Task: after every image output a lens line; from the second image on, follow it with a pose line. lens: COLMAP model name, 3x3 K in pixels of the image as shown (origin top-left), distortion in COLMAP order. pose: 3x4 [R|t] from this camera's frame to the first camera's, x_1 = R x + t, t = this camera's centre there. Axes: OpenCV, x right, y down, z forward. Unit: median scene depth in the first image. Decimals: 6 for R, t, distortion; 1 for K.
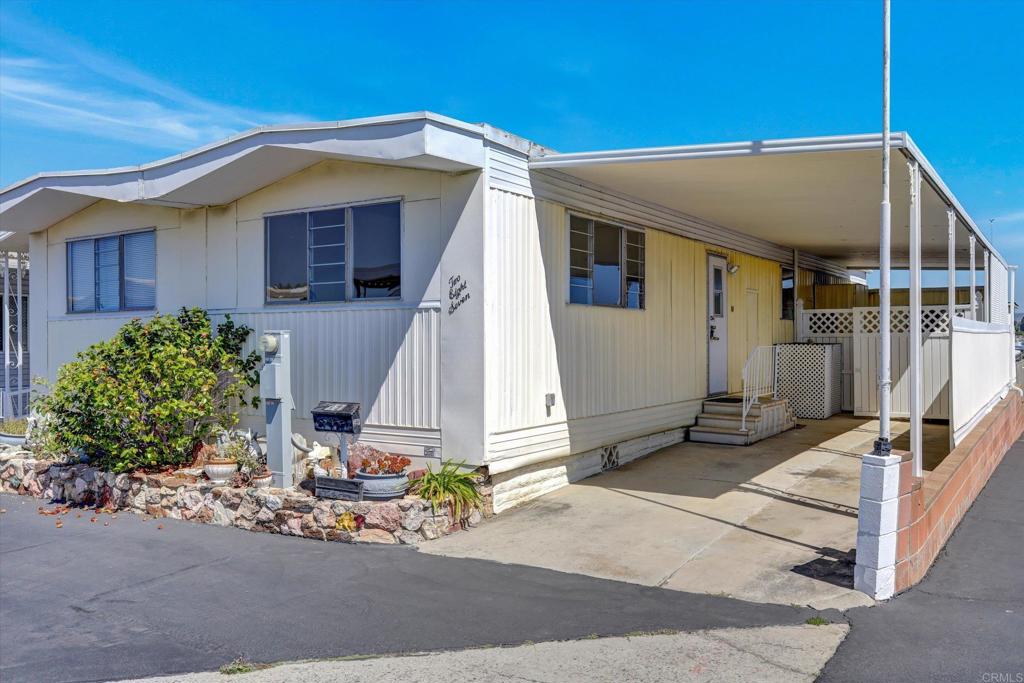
lens RADIAL K [[893.8, 0, 495.6], [0, 893.8, 334.4], [0, 0, 1]] dist [-0.000784, 0.011910]
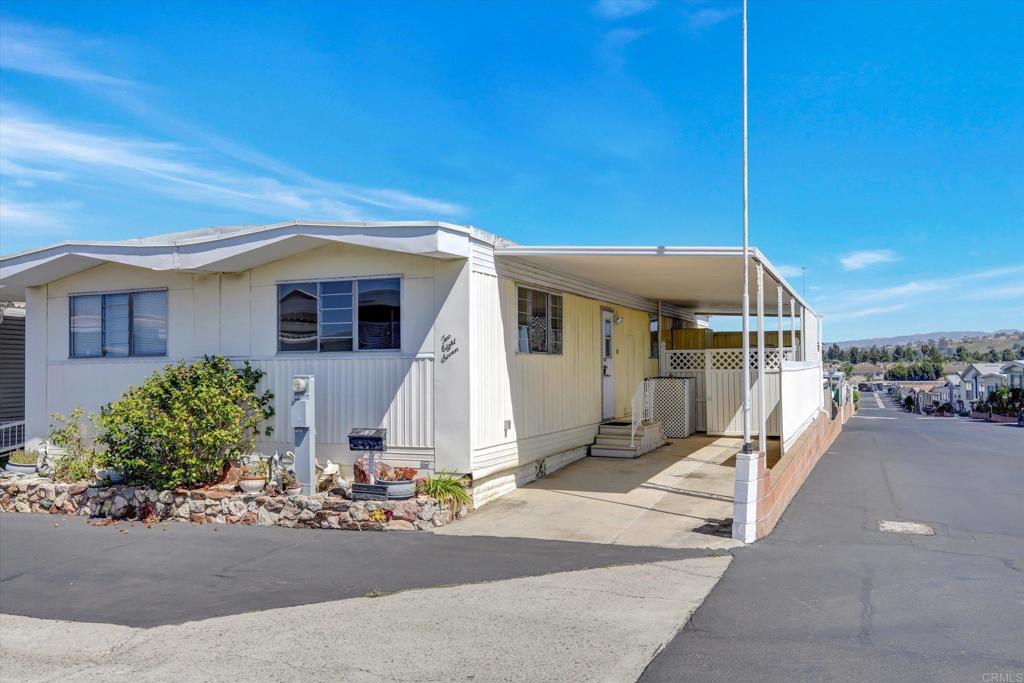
lens RADIAL K [[893.8, 0, 509.2], [0, 893.8, 340.7], [0, 0, 1]] dist [-0.000784, 0.011910]
pose [[0.982344, 0.000496, 0.187080, -0.184991], [0.004262, 0.999678, -0.025030, -0.019441], [-0.187032, 0.025386, 0.982026, -0.321847]]
